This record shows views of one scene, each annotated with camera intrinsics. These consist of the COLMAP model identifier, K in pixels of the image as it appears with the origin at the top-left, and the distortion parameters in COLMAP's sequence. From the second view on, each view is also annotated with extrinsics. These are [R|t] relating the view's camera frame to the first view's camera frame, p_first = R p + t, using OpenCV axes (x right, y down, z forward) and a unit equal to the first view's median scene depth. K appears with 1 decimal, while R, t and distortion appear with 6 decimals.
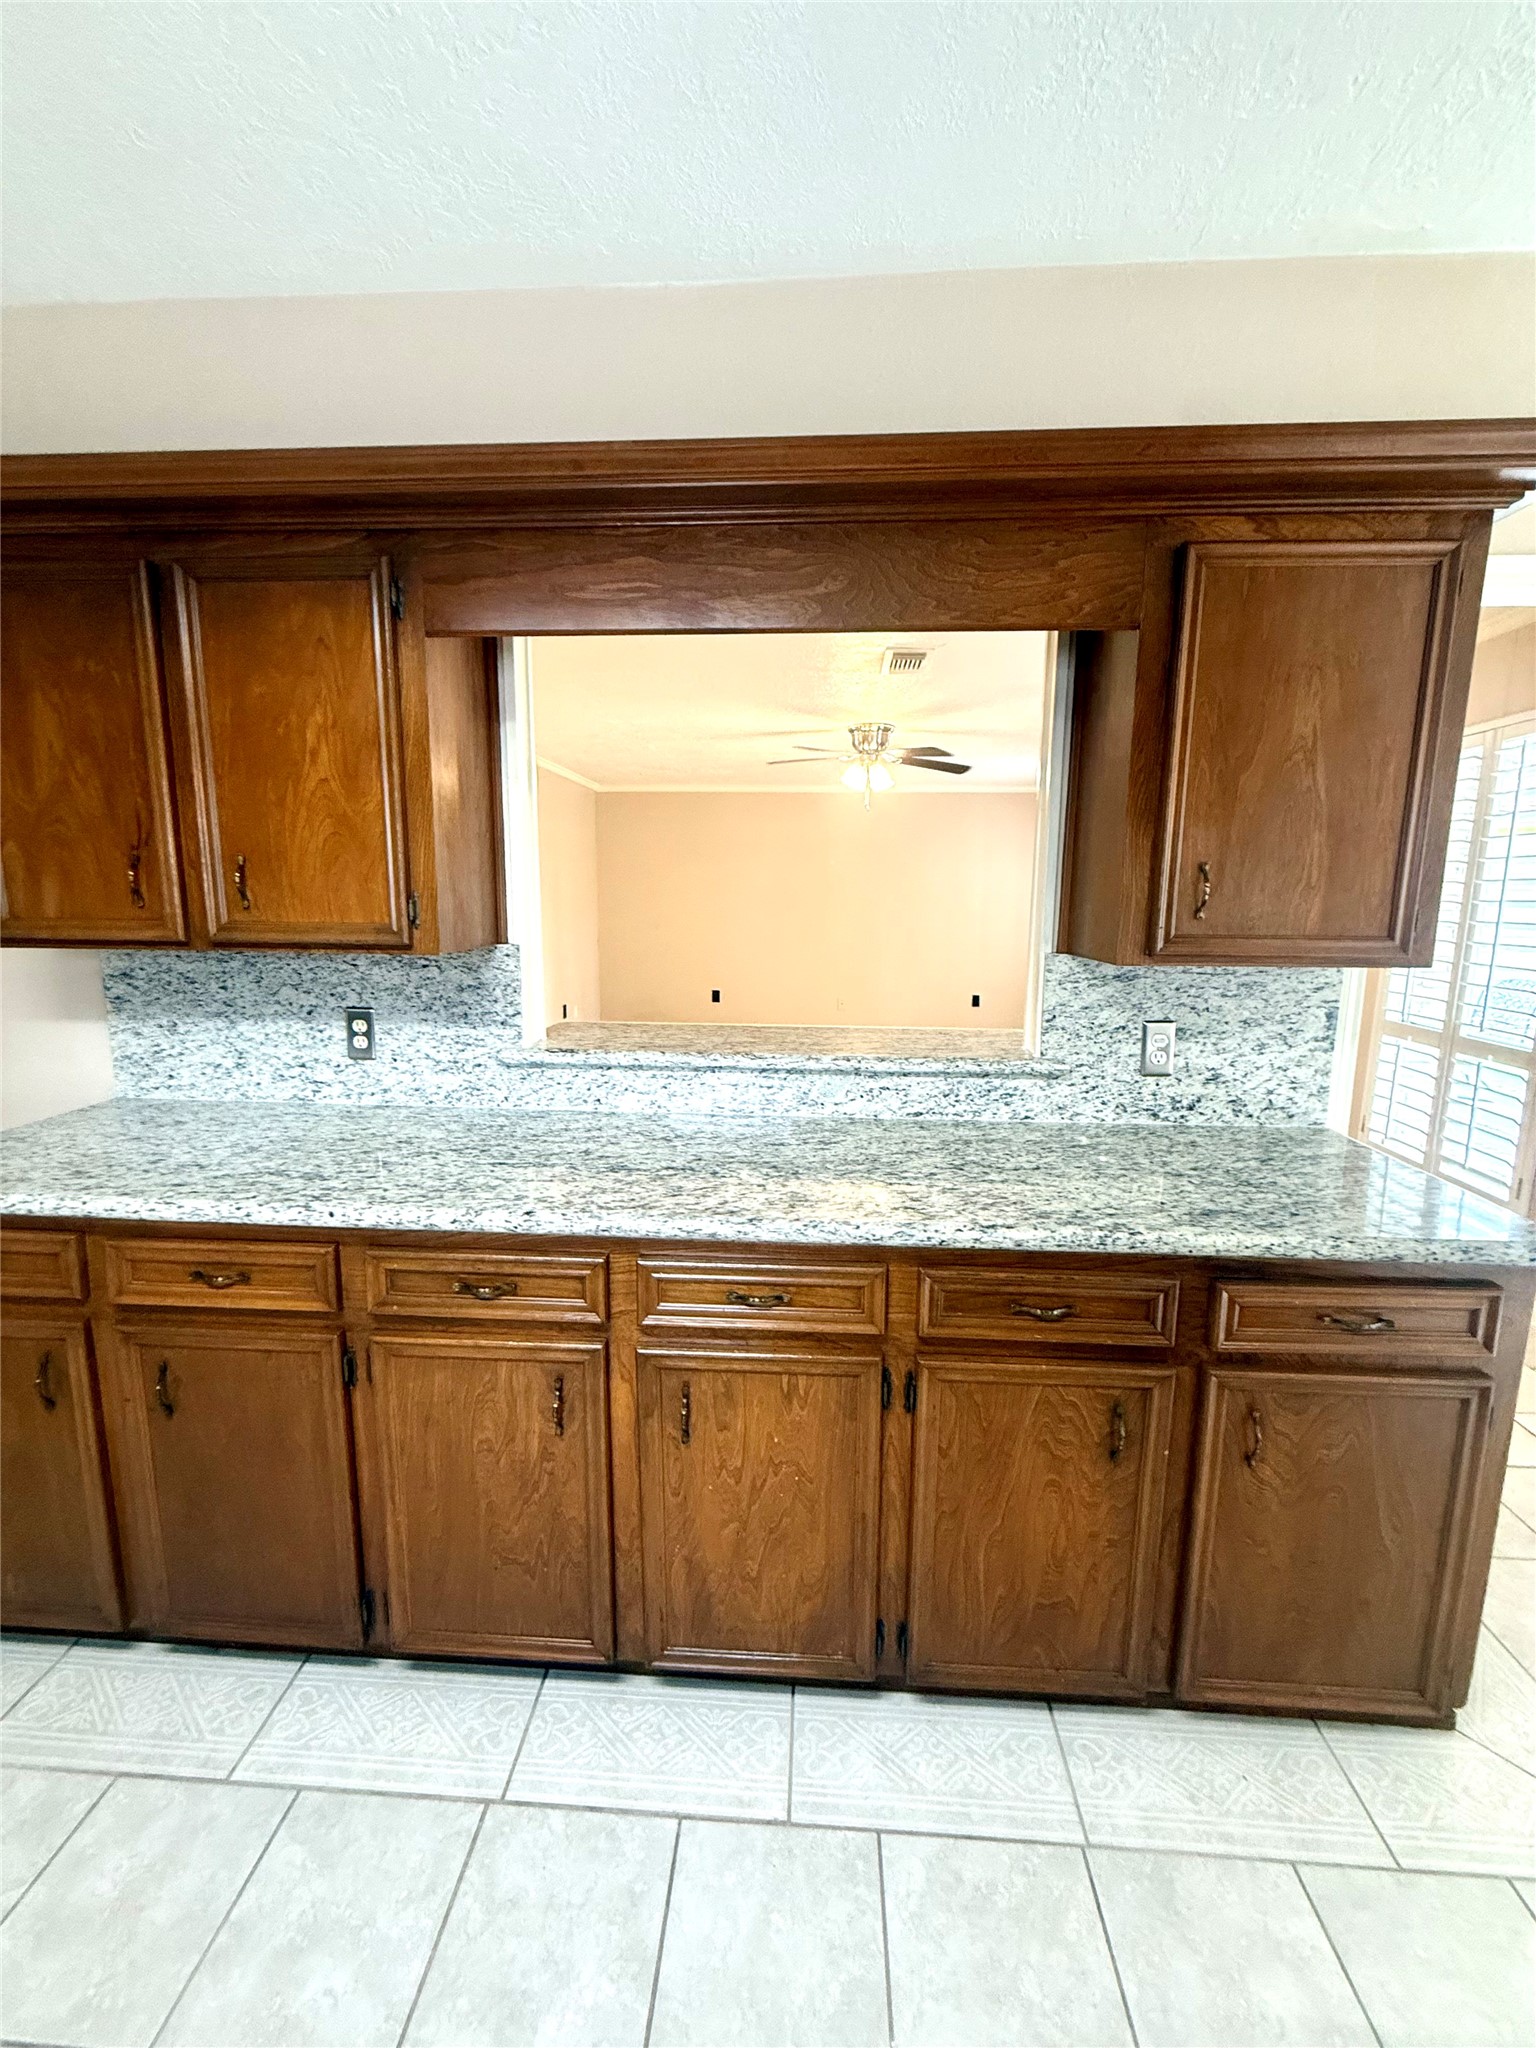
lens RADIAL K [[815.1, 0, 766.6], [0, 815.1, 1021.3], [0, 0, 1]] dist [-0.002427, -0.000202]
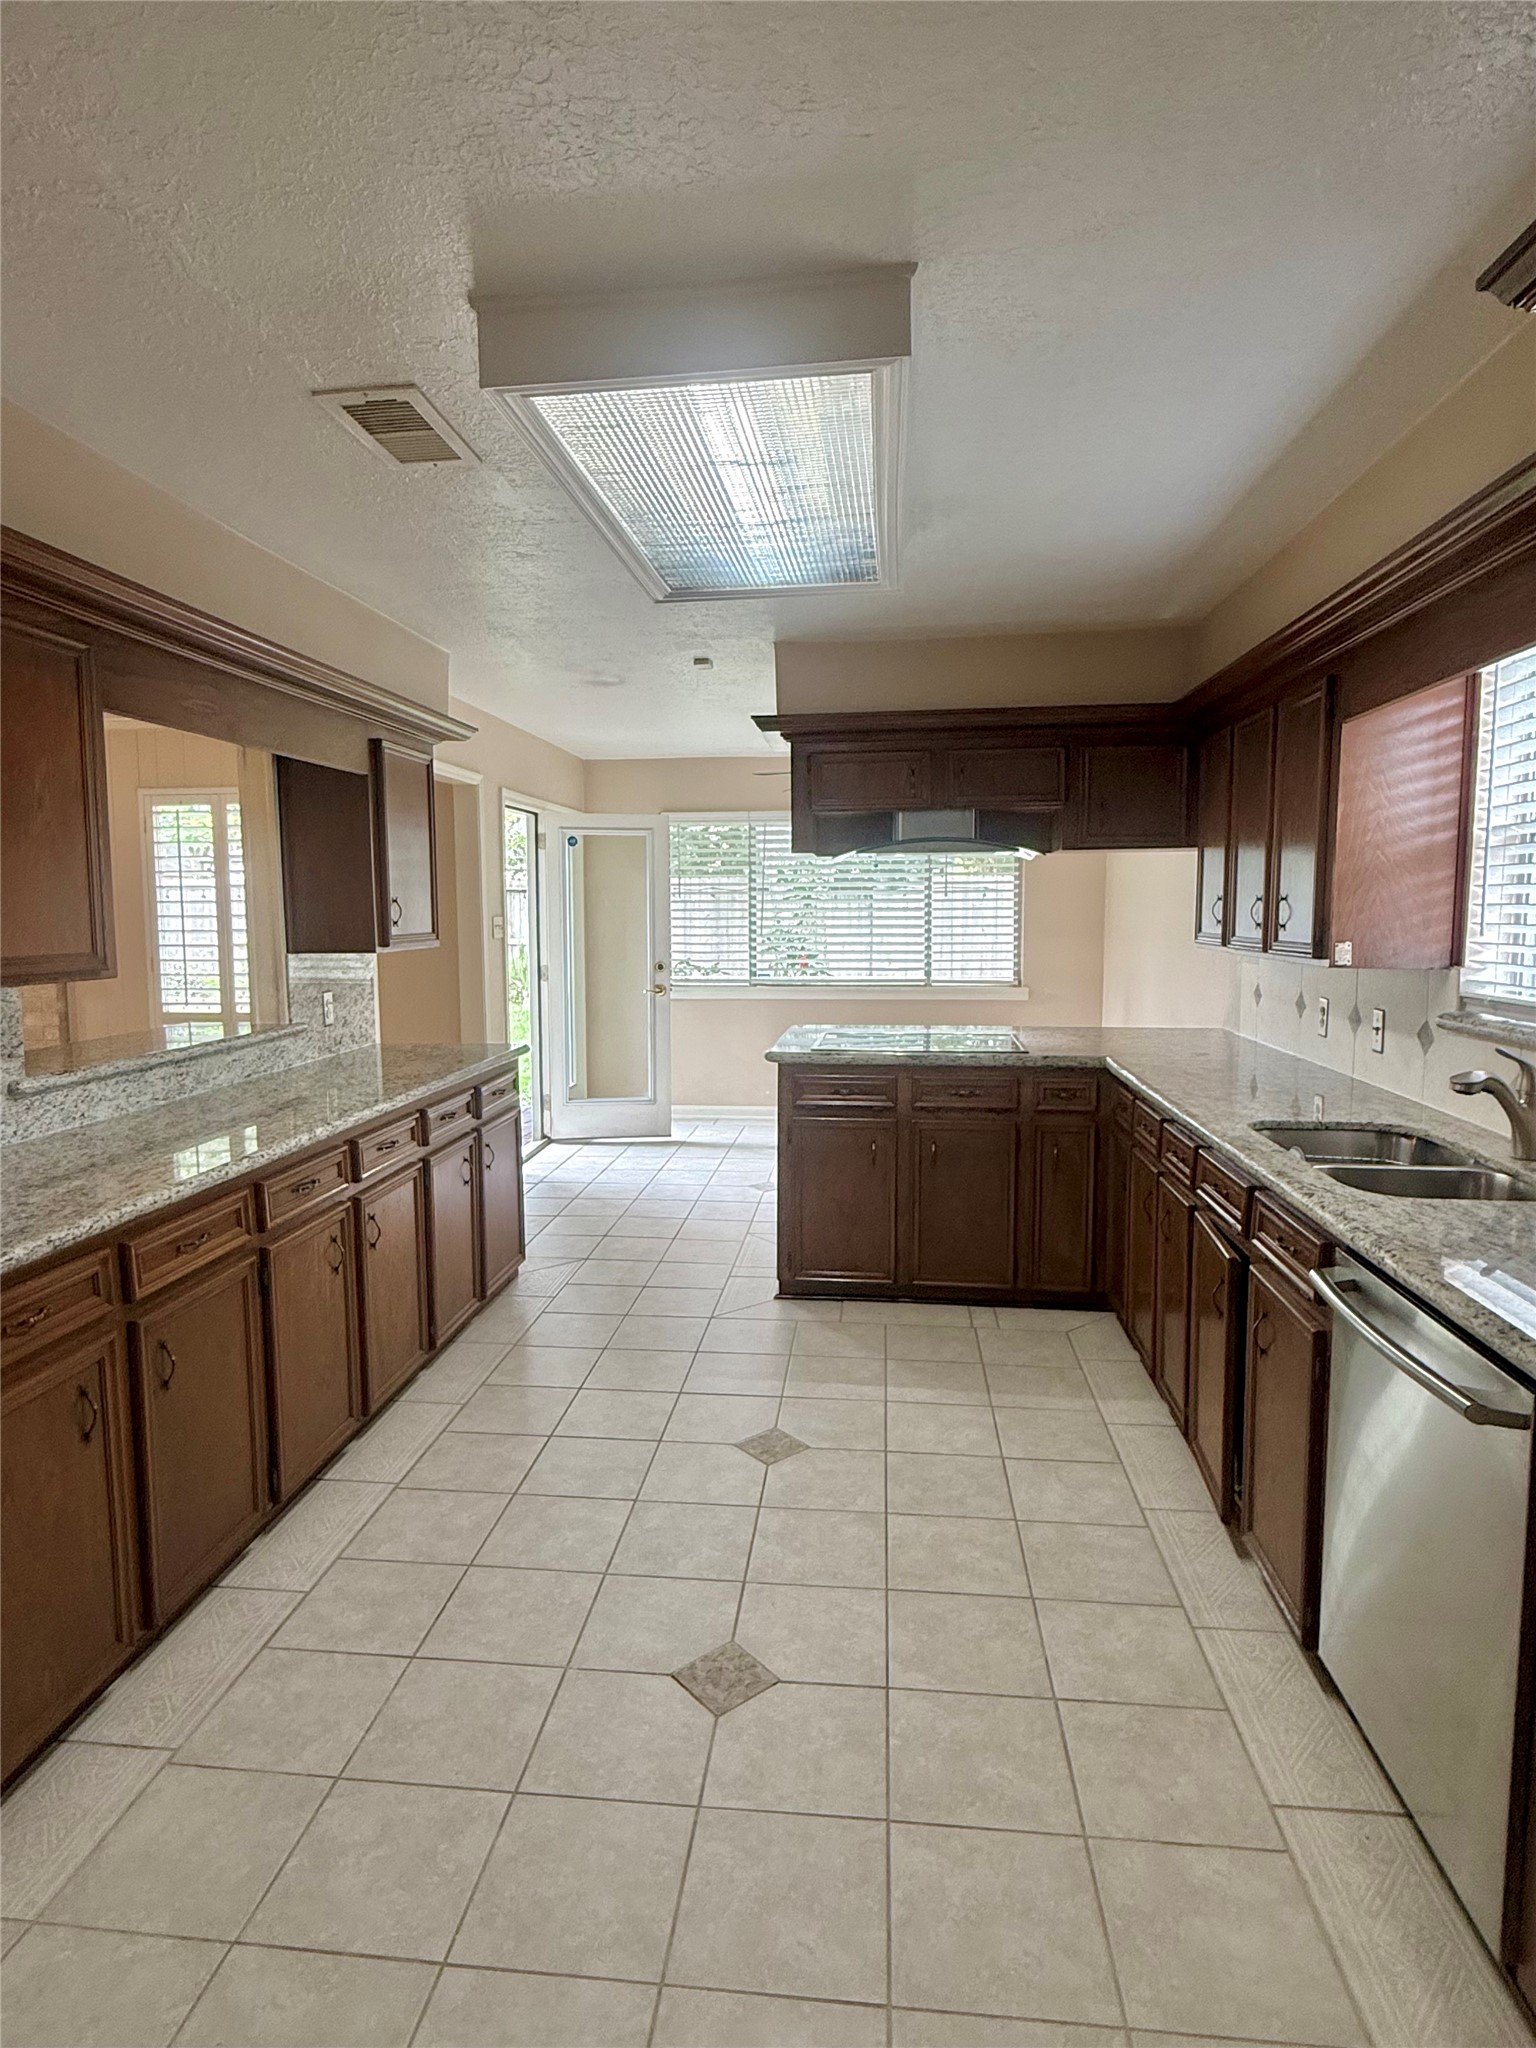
lens RADIAL K [[1136.3, 0, 767.1], [0, 1136.3, 1018.3], [0, 0, 1]] dist [-0.000528, -0.000263]
pose [[0.040227, -0.108660, 0.993265, -1.701302], [0.161006, 0.981784, 0.100883, -0.034272], [-0.986133, 0.155863, 0.056989, 0.008939]]
